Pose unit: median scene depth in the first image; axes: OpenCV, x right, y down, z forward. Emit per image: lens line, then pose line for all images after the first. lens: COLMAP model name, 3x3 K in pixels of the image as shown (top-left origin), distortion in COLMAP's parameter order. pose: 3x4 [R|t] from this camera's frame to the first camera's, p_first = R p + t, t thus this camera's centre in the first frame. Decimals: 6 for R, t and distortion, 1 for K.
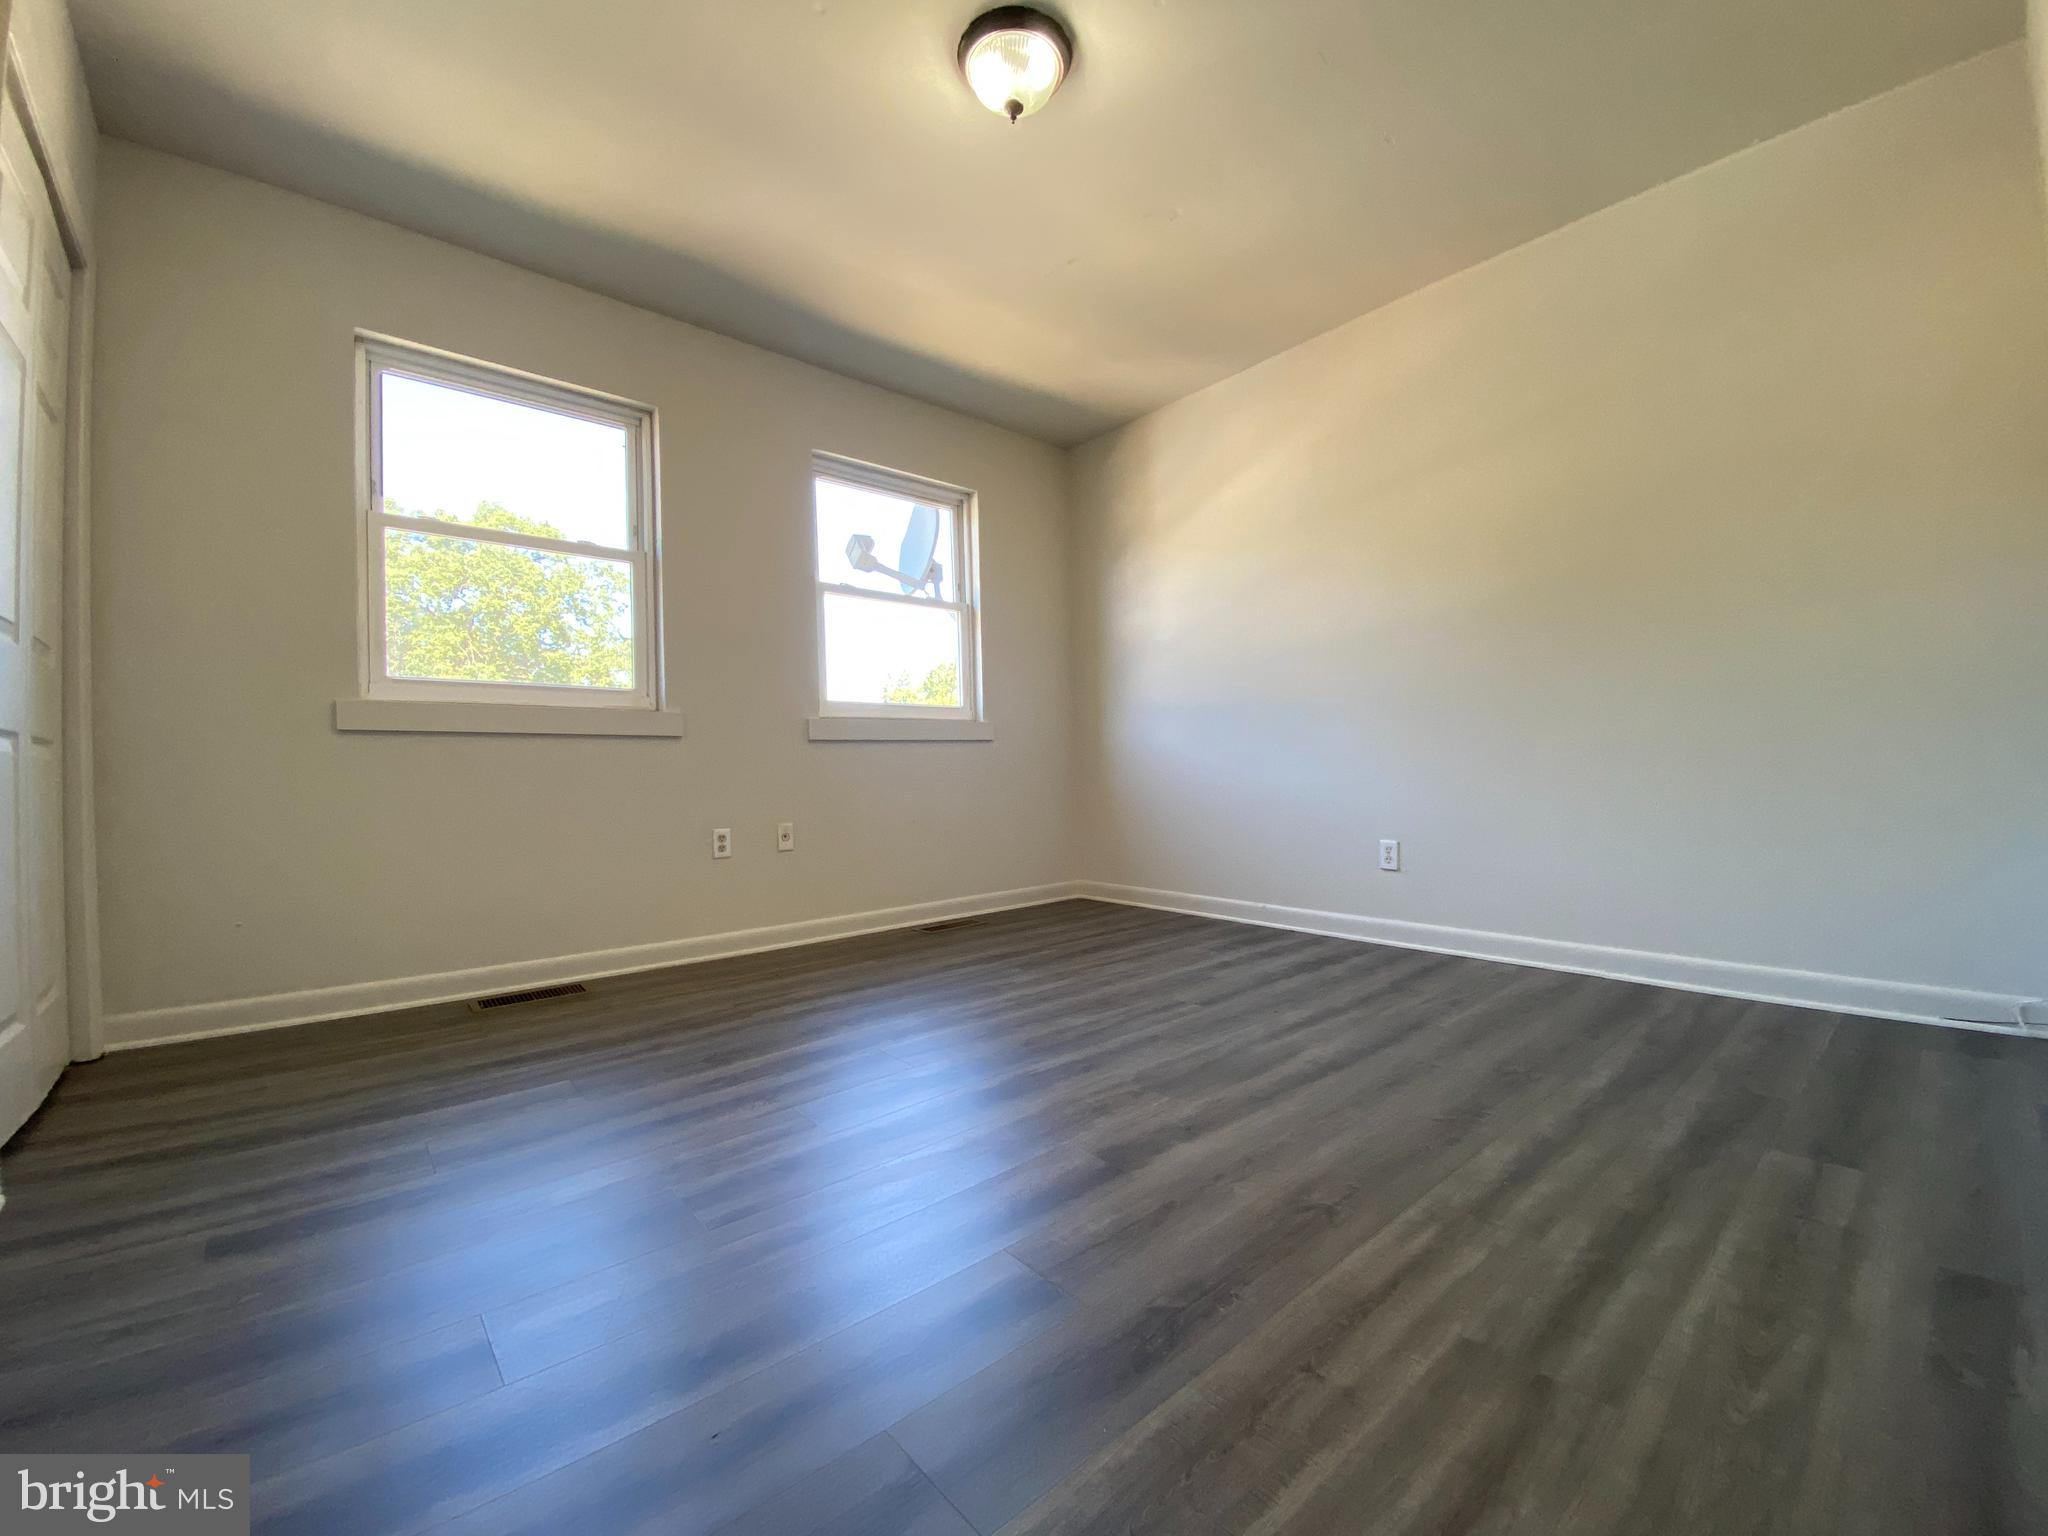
lens RADIAL K [[822.1, 0, 1043.9], [0, 822.1, 764.4], [0, 0, 1]] dist [0.027332, -0.019405]
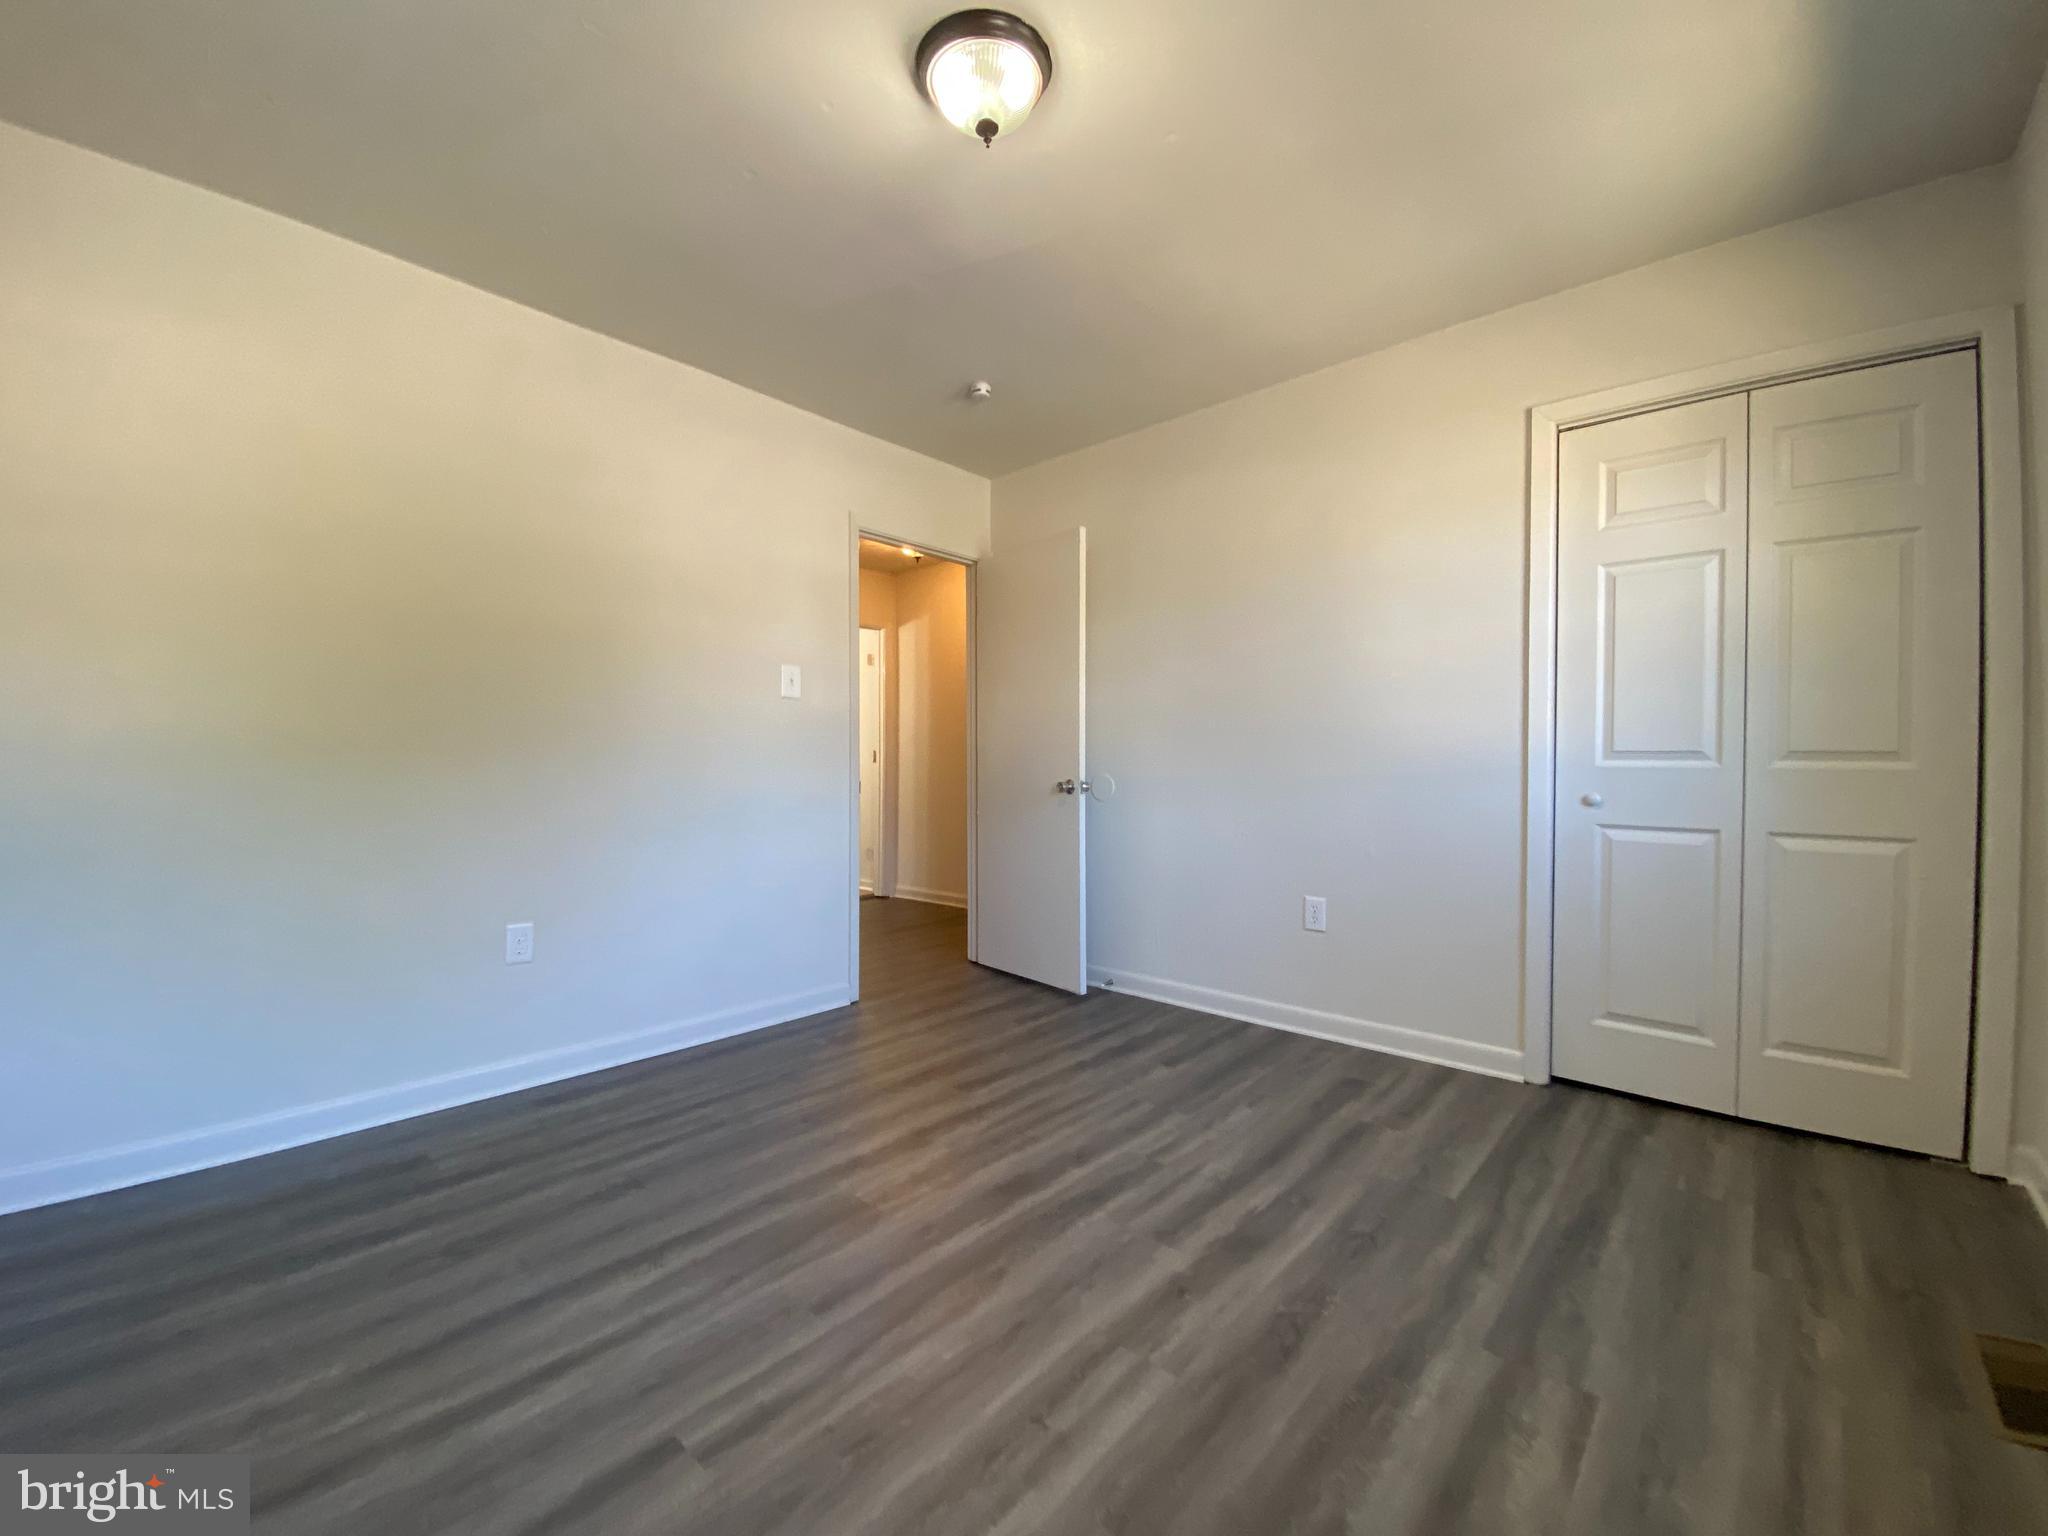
lens RADIAL K [[835.2, 0, 1026.4], [0, 835.2, 770.4], [0, 0, 1]] dist [0.020555, -0.020406]
pose [[-0.993804, 0.022978, -0.108750, 0.029357], [0.022738, 0.999736, 0.003446, -0.139538], [0.108800, 0.000952, -0.994063, 1.868756]]
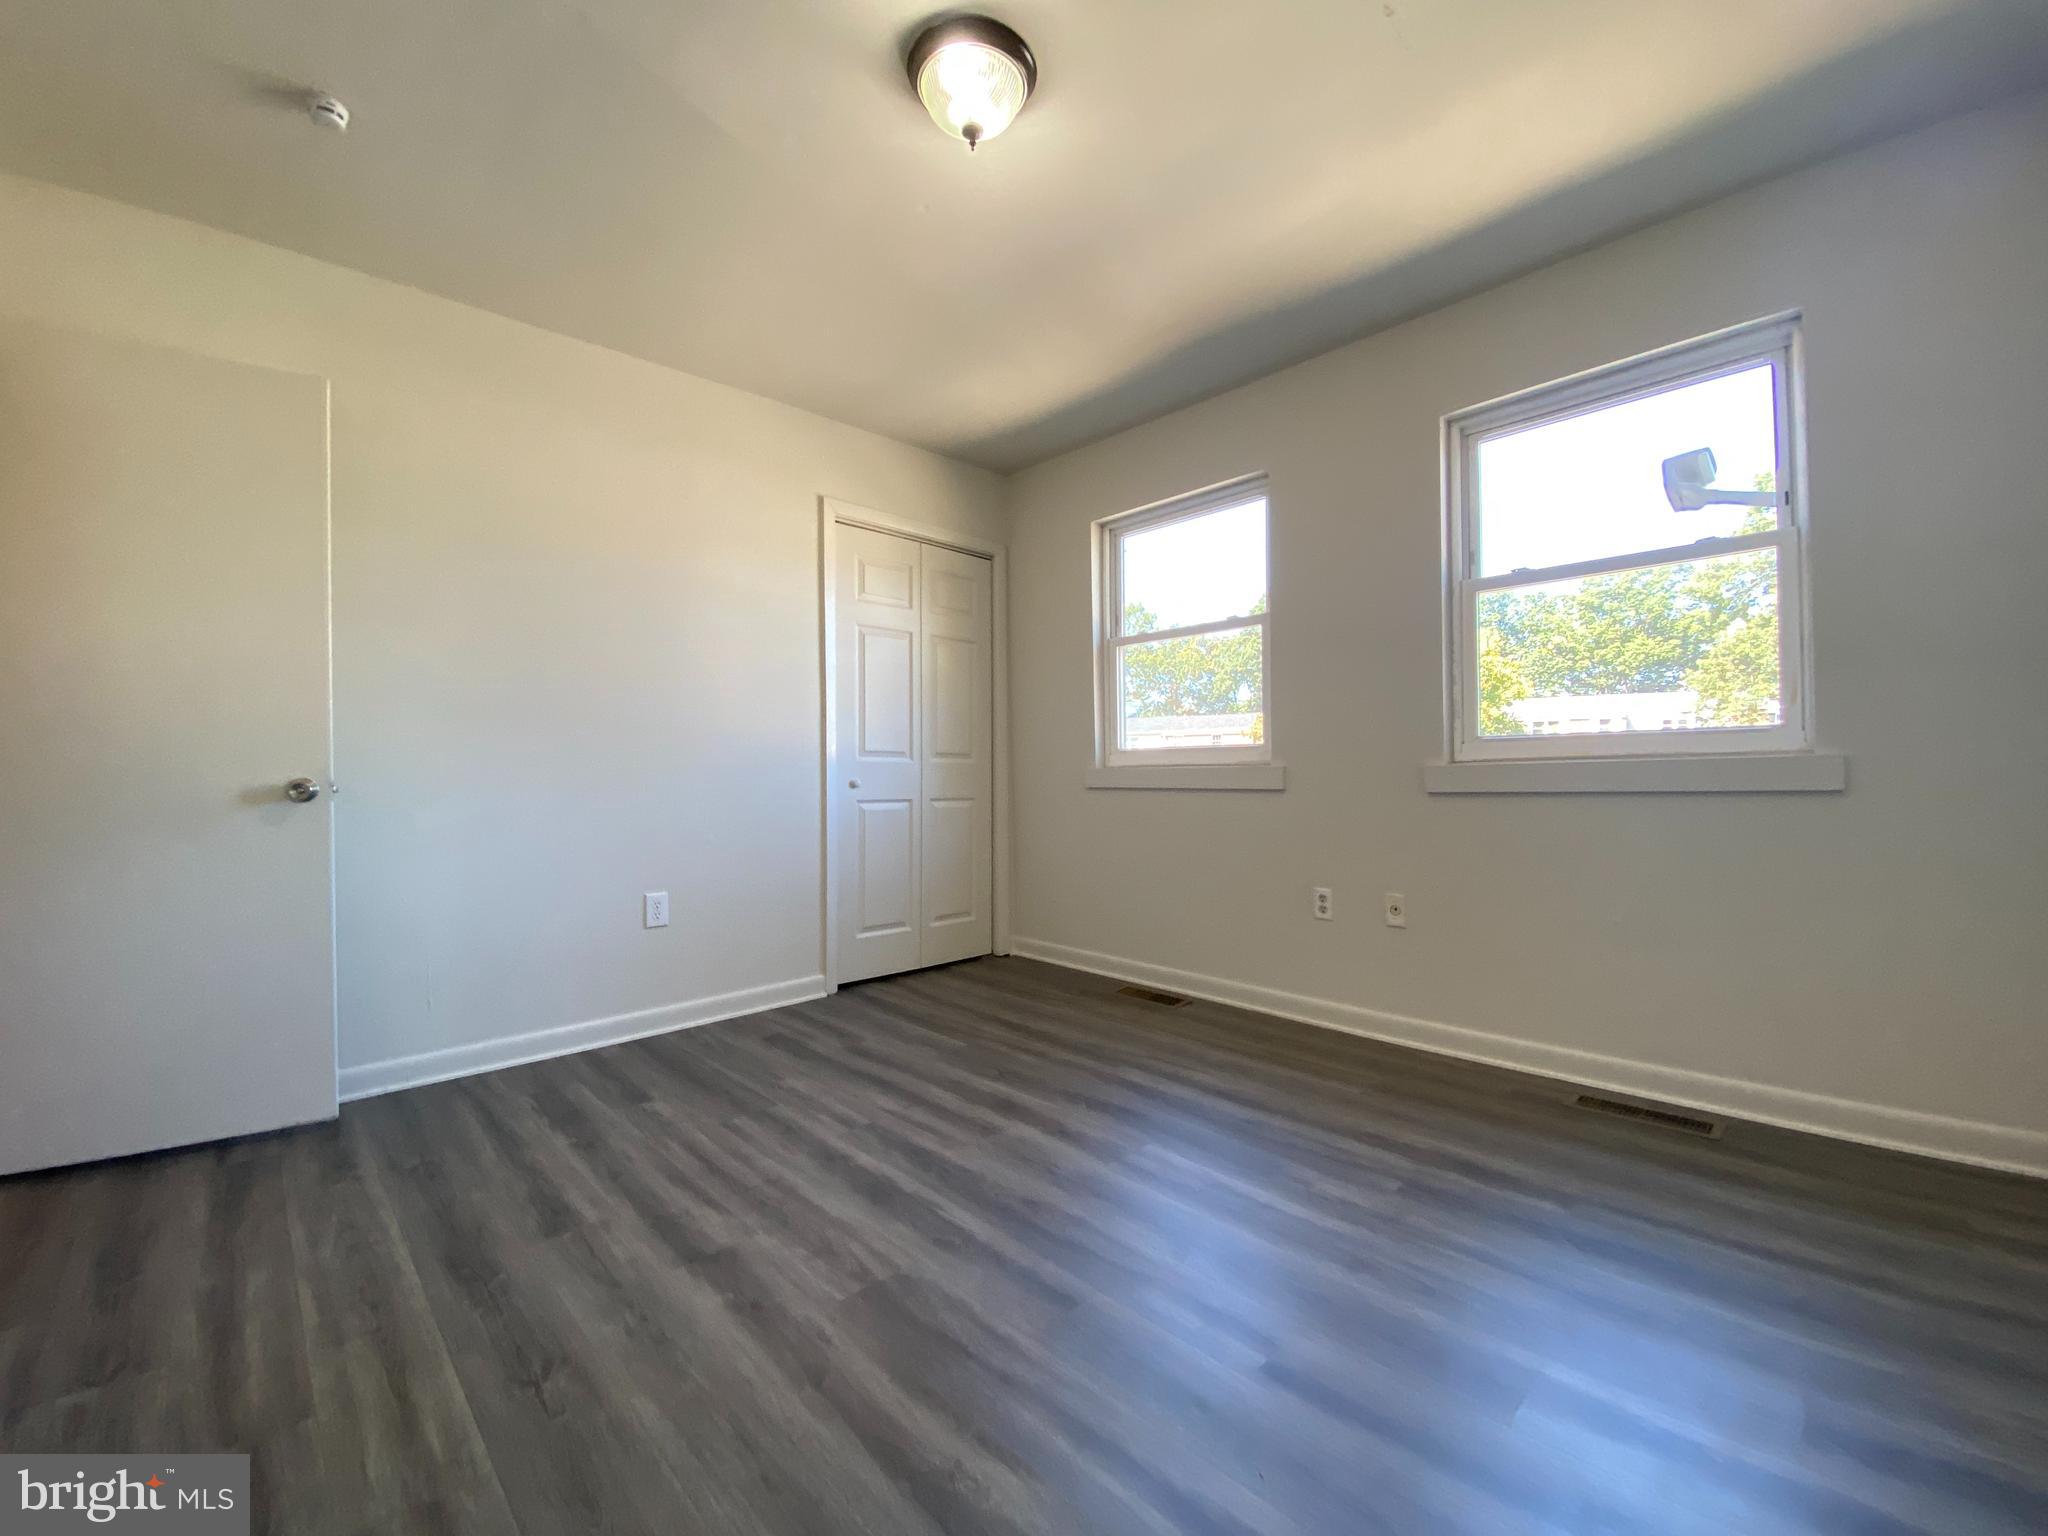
lens RADIAL K [[835.2, 0, 1026.4], [0, 835.2, 770.4], [0, 0, 1]] dist [0.020555, -0.020406]
pose [[0.037208, 0.015654, -0.999185, 0.877226], [0.018125, 0.999702, 0.016337, -0.124416], [0.999143, -0.018718, 0.036913, 1.020119]]
